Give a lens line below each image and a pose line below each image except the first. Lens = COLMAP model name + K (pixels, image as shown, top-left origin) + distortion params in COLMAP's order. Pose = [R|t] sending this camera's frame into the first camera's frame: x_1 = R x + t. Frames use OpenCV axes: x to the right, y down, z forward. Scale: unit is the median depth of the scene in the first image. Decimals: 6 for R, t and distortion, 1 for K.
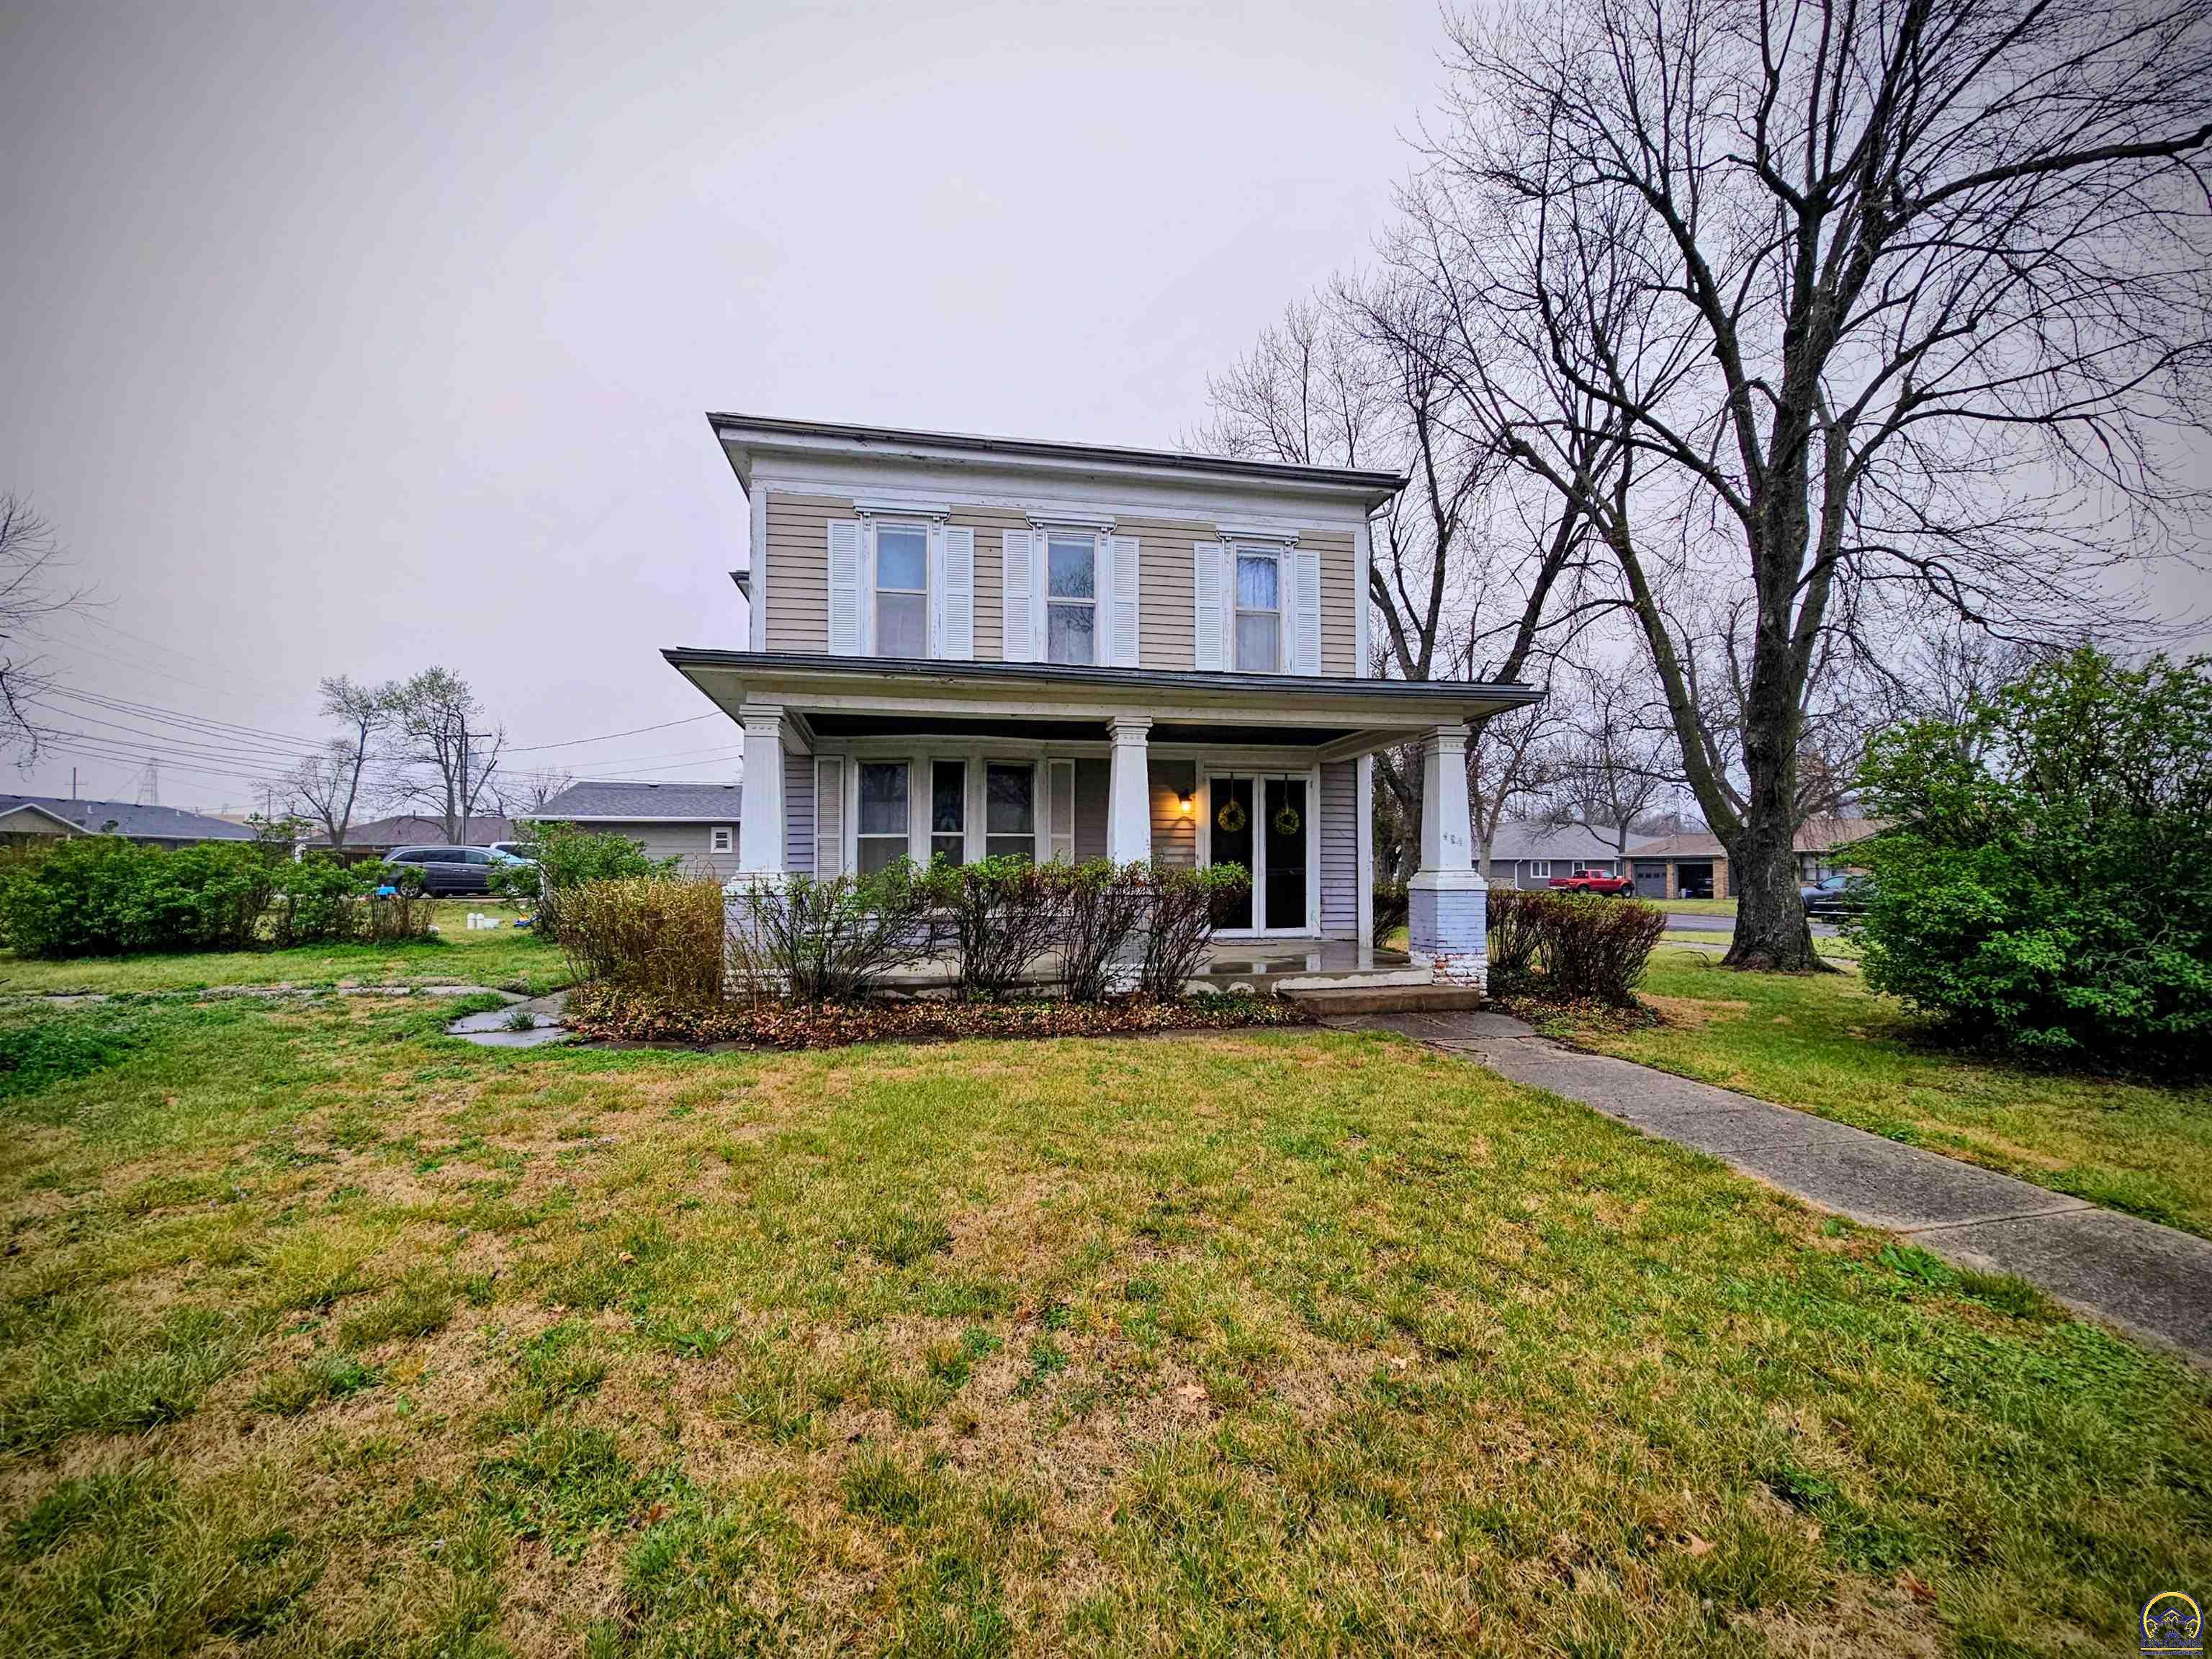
lens RADIAL K [[898.7, 0, 1108.8], [0, 898.7, 839.6], [0, 0, 1]] dist [-0.001223, -0.000022]
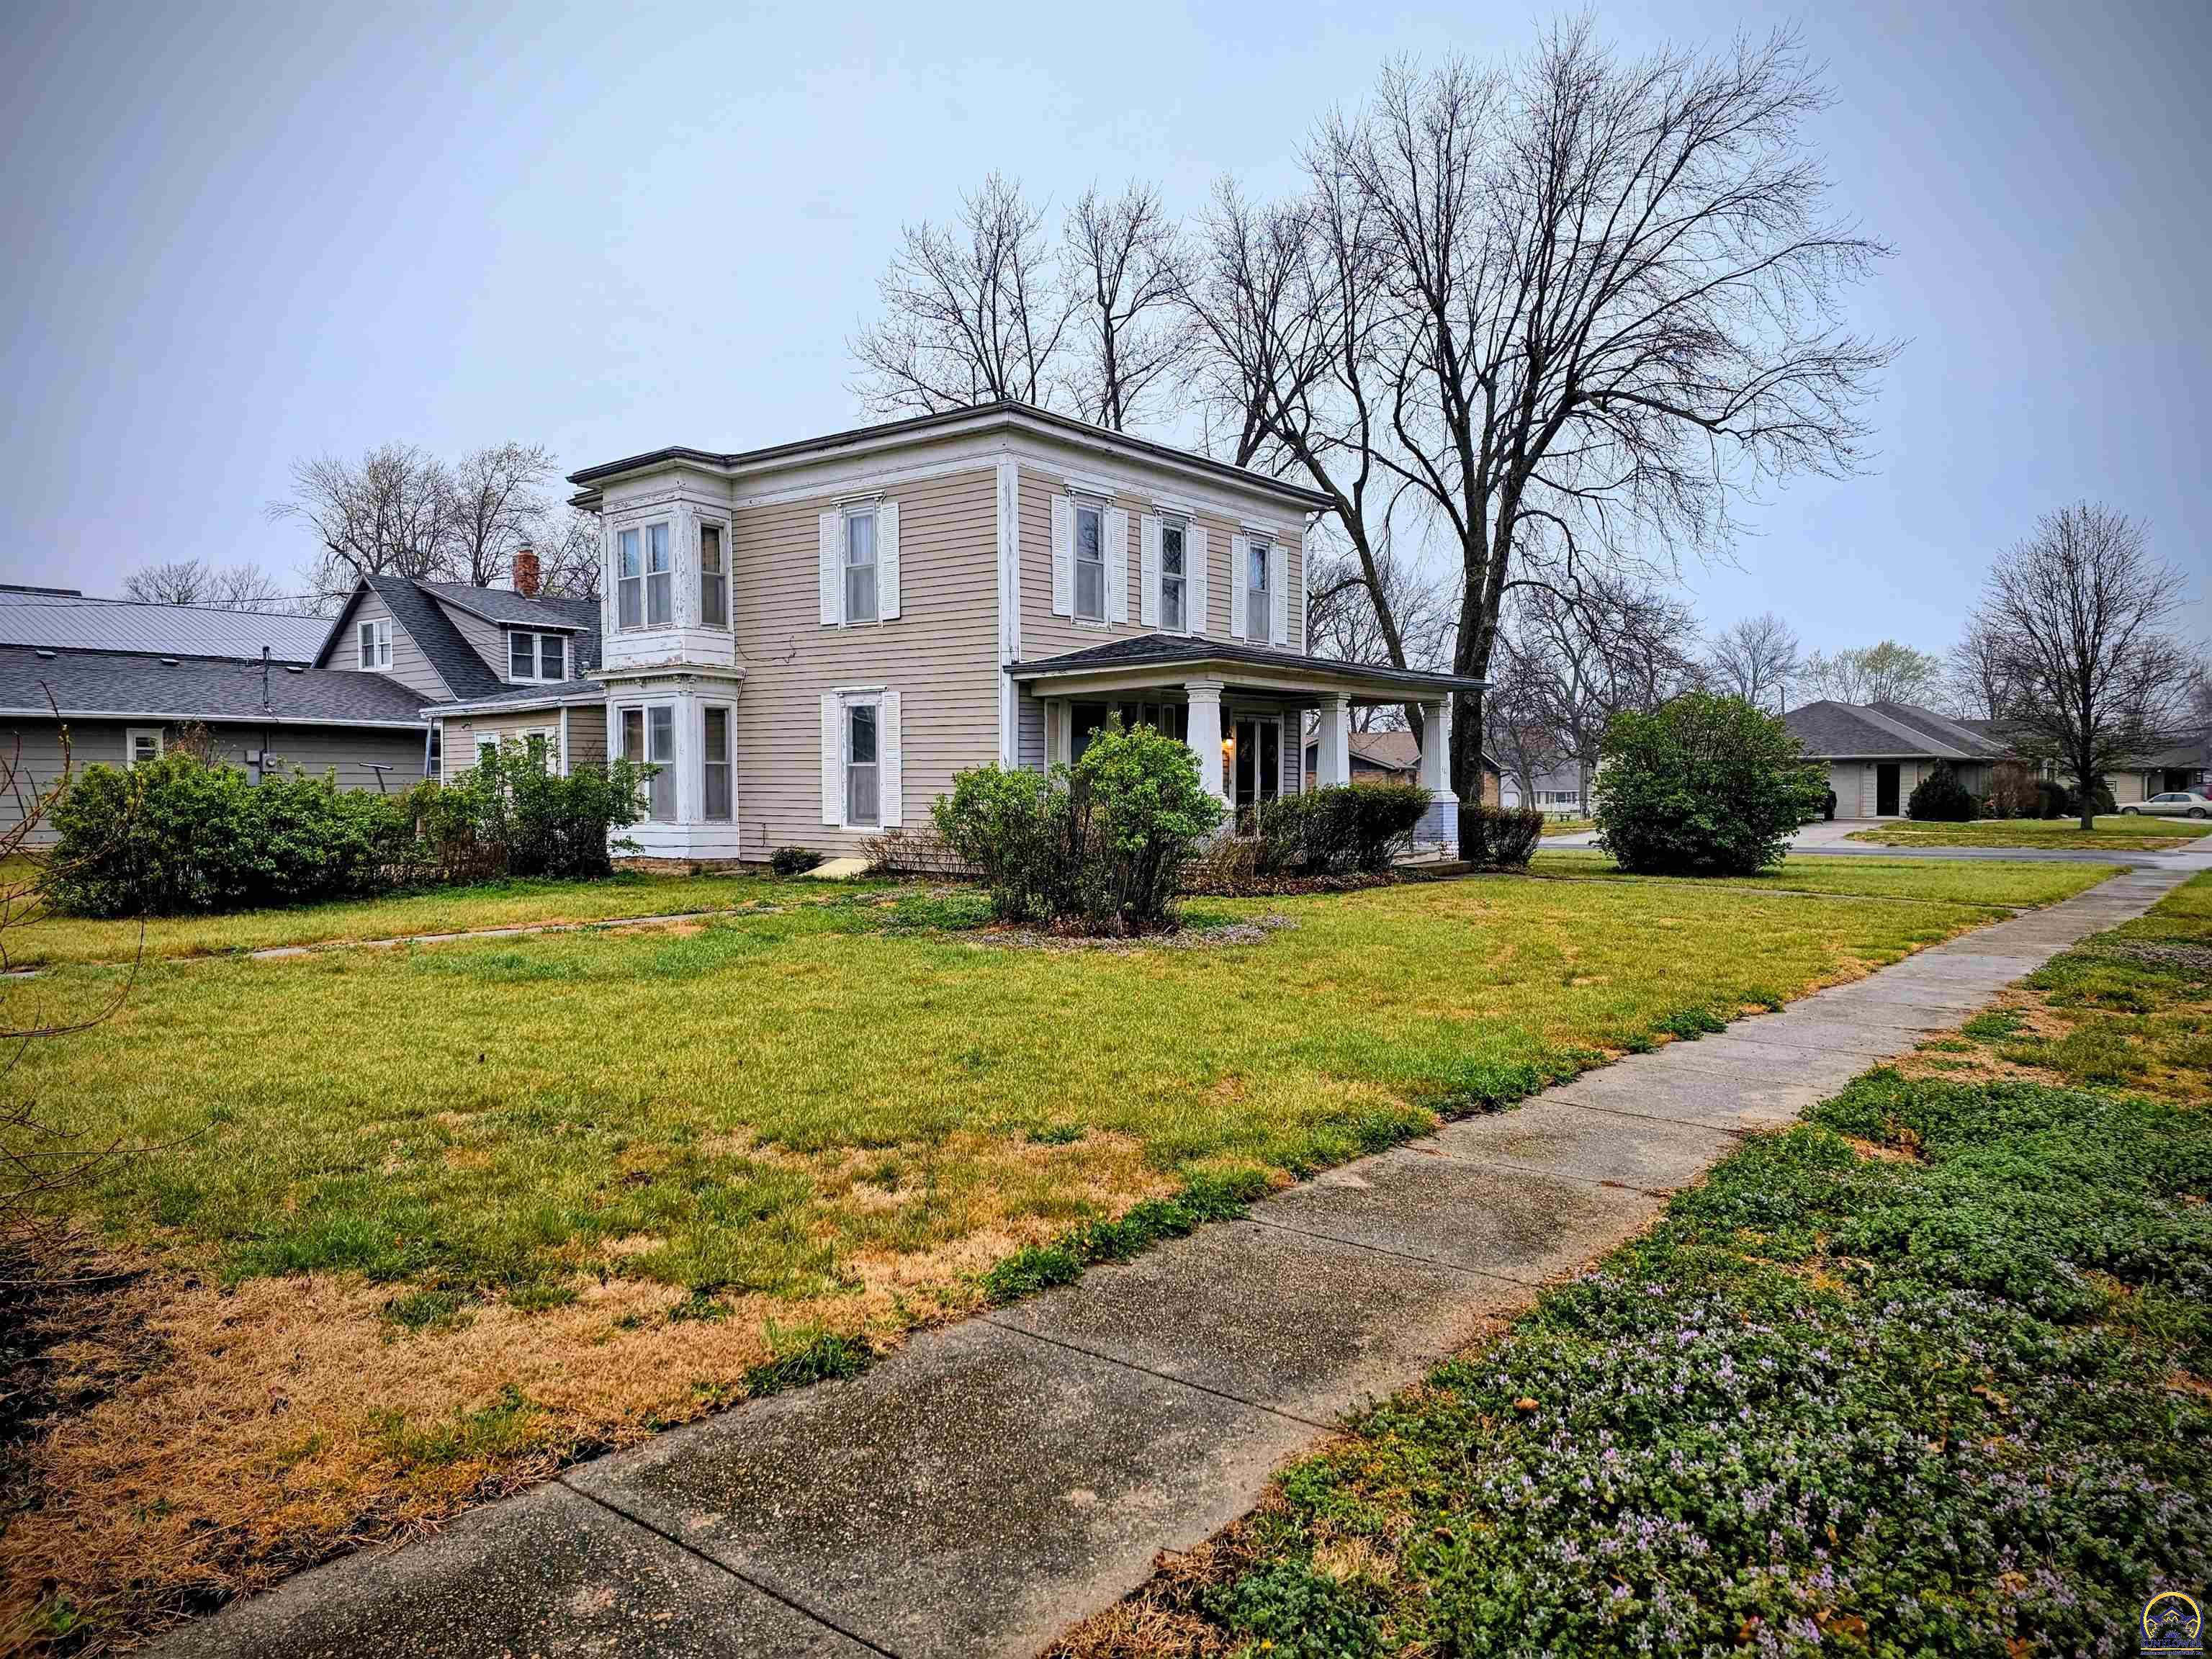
lens RADIAL K [[1479.7, 0, 1098.6], [0, 1479.7, 837.1], [0, 0, 1]] dist [0.059757, 0.000499]
pose [[0.759344, -0.026054, 0.650168, -1.446823], [-0.014868, 0.998242, 0.057367, -0.021652], [-0.650520, -0.053228, 0.757622, -0.499390]]
